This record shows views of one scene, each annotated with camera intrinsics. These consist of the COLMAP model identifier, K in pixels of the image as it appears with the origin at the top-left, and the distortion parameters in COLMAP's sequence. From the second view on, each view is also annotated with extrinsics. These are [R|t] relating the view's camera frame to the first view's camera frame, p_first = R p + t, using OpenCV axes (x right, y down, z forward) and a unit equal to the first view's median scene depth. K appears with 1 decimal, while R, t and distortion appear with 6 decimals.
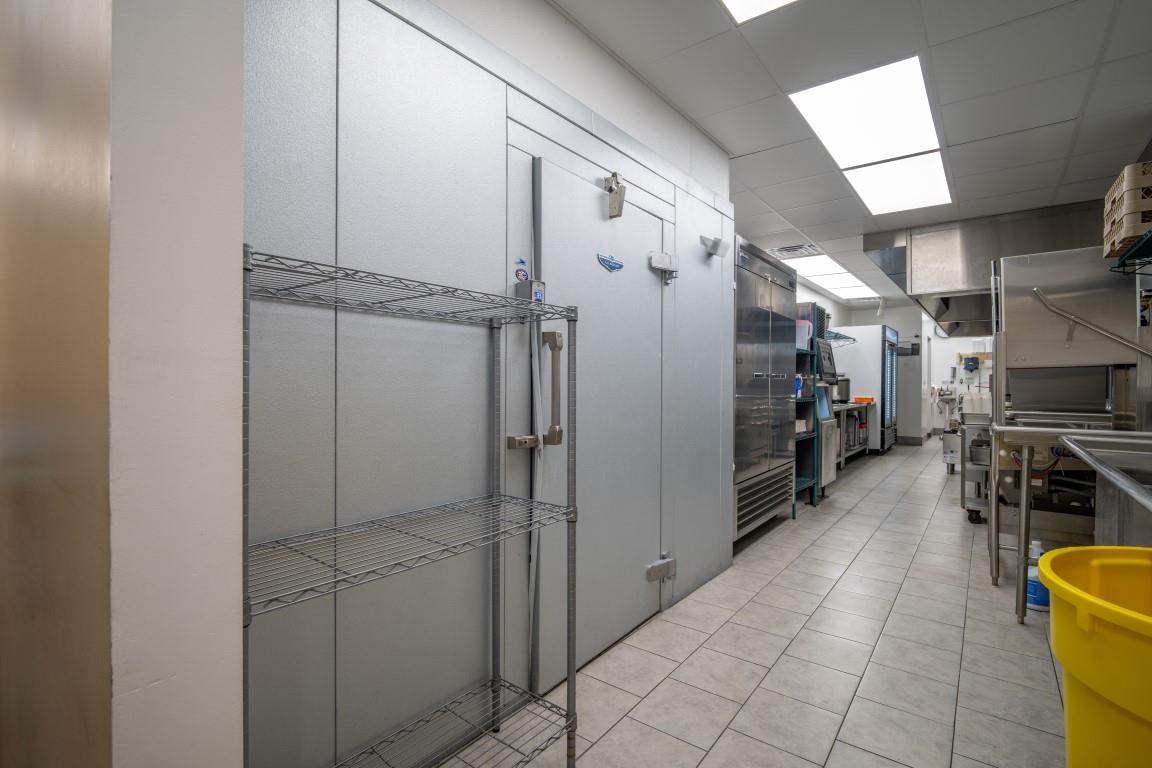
lens RADIAL K [[538.9, 0, 579.8], [0, 538.9, 383.3], [0, 0, 1]] dist [-0.004307, -0.000069]
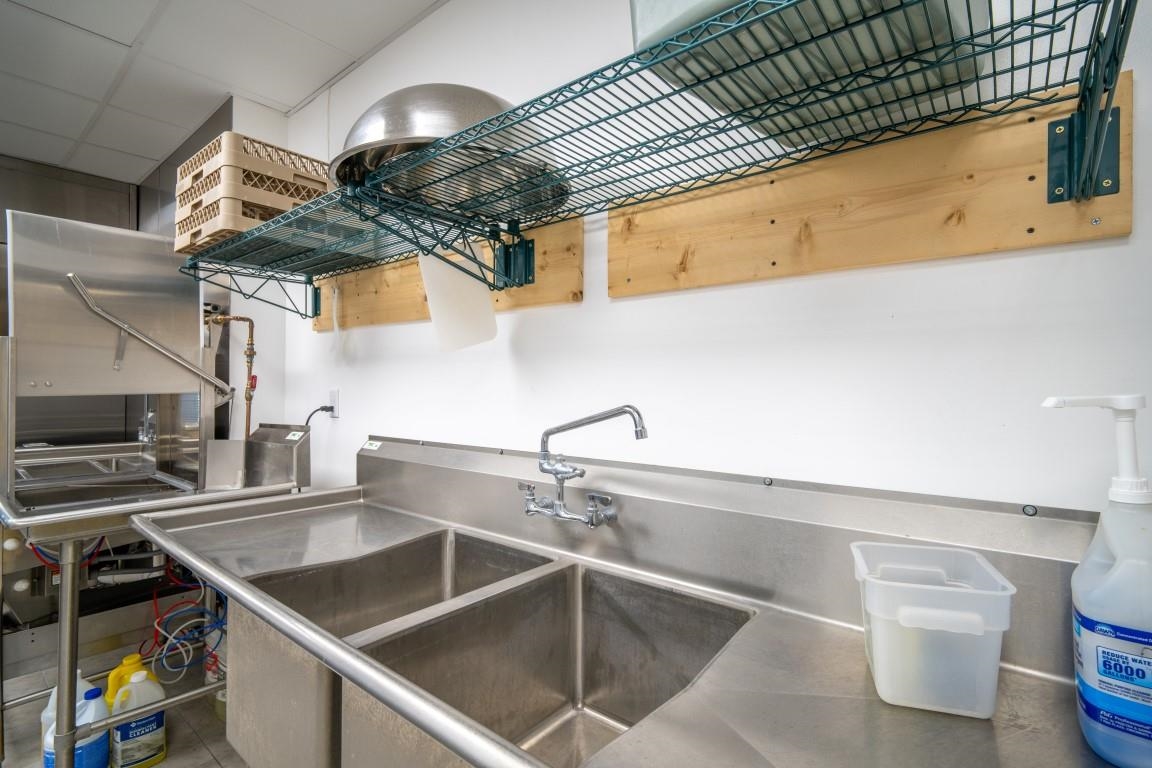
lens RADIAL K [[538.9, 0, 575.6], [0, 538.9, 381.0], [0, 0, 1]] dist [-0.004307, -0.000069]
pose [[0.041526, 0.001202, 0.999137, 0.270071], [-0.004081, 0.999991, -0.001034, -0.059272], [-0.999129, -0.004034, 0.041531, 0.425784]]
